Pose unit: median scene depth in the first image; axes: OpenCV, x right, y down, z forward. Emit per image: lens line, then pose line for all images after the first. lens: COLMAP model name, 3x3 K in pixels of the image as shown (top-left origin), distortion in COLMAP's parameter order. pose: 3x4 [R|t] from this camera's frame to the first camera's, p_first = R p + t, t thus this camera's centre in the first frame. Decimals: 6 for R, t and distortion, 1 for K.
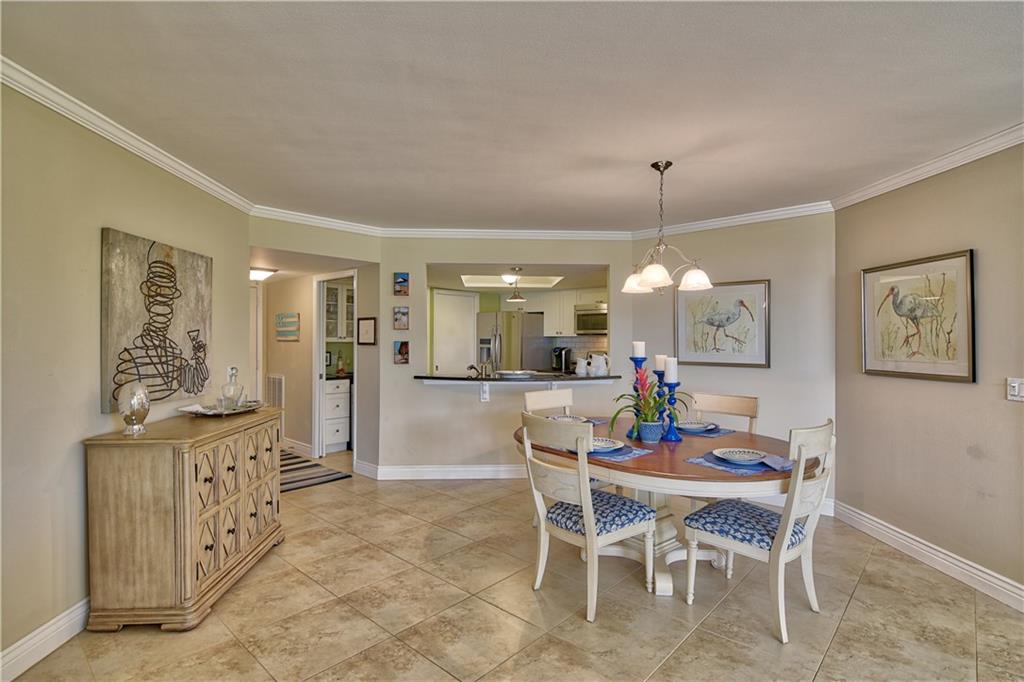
lens RADIAL K [[494.9, 0, 512.3], [0, 494.9, 338.3], [0, 0, 1]] dist [-0.005047, -0.010461]
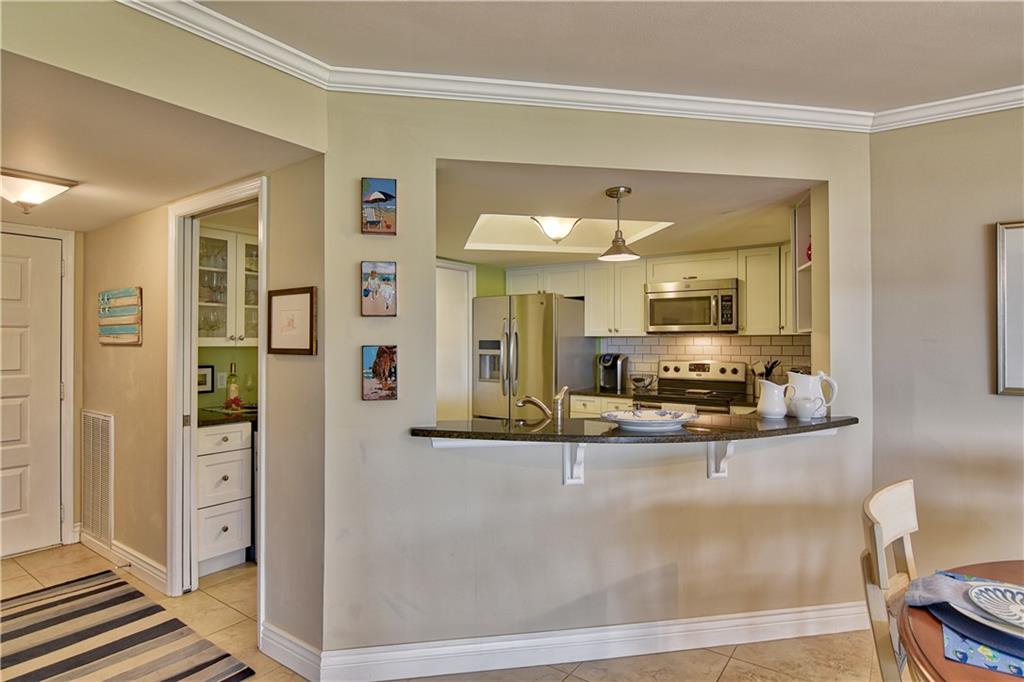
lens RADIAL K [[546.4, 0, 512.0], [0, 546.4, 341.0], [0, 0, 1]] dist [-0.002986, -0.000646]
pose [[0.993147, -0.001287, 0.116862, -0.254780], [0.001224, 0.999999, 0.000603, 0.003698], [-0.116863, -0.000456, 0.993148, 0.815955]]
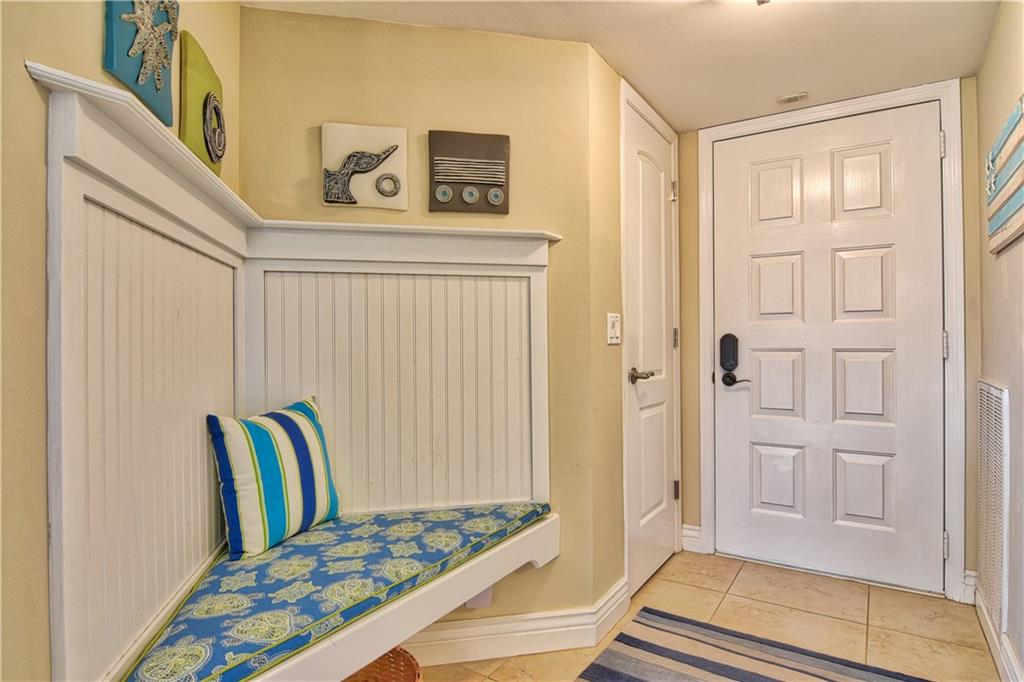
lens RADIAL K [[589.2, 0, 512.0], [0, 589.2, 341.0], [0, 0, 1]] dist [-0.013920, -0.001082]
pose [[0.172275, -0.004997, -0.985036, -0.419080], [0.007206, 0.999967, -0.003812, 0.101848], [0.985023, -0.006441, 0.172305, 1.388635]]
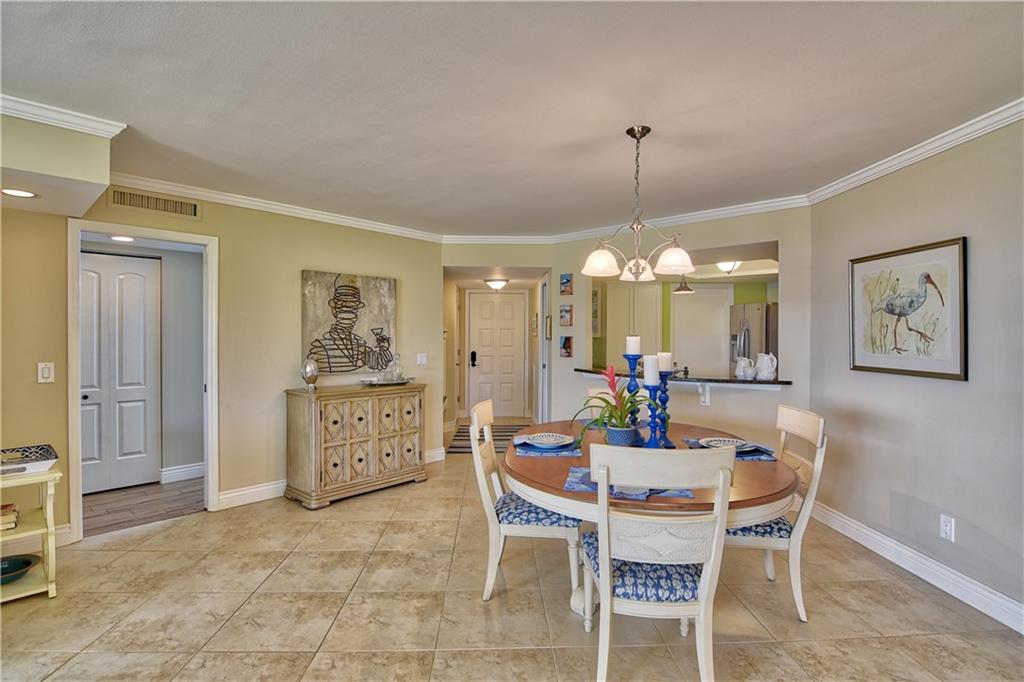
lens RADIAL K [[491.7, 0, 519.2], [0, 491.7, 338.5], [0, 0, 1]] dist [-0.000133, -0.010377]
pose [[0.706823, 0.005548, -0.707369, 0.723162], [-0.000151, 0.999970, 0.007691, 0.003222], [0.707390, -0.005329, 0.706803, 0.234301]]
